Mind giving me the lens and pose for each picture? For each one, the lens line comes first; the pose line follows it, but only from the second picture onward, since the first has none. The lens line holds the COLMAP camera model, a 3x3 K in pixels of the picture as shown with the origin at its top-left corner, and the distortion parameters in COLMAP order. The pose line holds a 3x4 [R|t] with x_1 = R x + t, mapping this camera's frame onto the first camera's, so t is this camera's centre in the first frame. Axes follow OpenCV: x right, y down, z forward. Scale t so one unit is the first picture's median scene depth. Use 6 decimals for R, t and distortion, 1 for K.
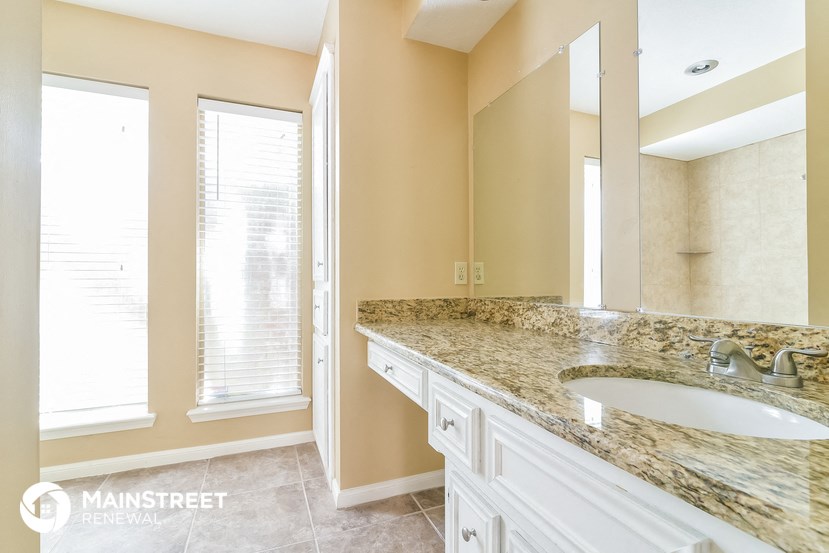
lens RADIAL K [[380.2, 0, 413.1], [0, 380.2, 278.1], [0, 0, 1]] dist [0.003290, -0.000084]
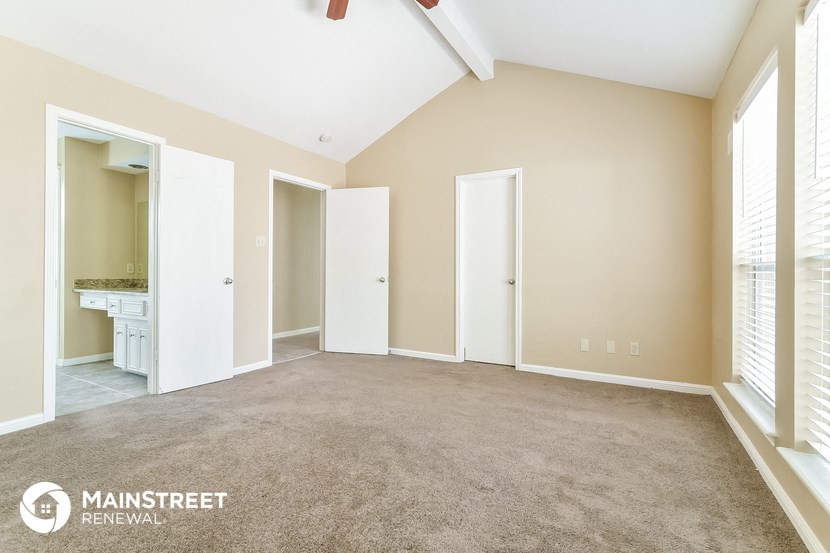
lens RADIAL K [[380.6, 0, 414.8], [0, 380.6, 273.6], [0, 0, 1]] dist [0.003290, -0.000084]
pose [[0.791023, 0.001803, 0.611784, 0.078786], [-0.006418, 0.999965, 0.005351, -0.004135], [-0.611753, -0.008159, 0.791007, -2.126582]]
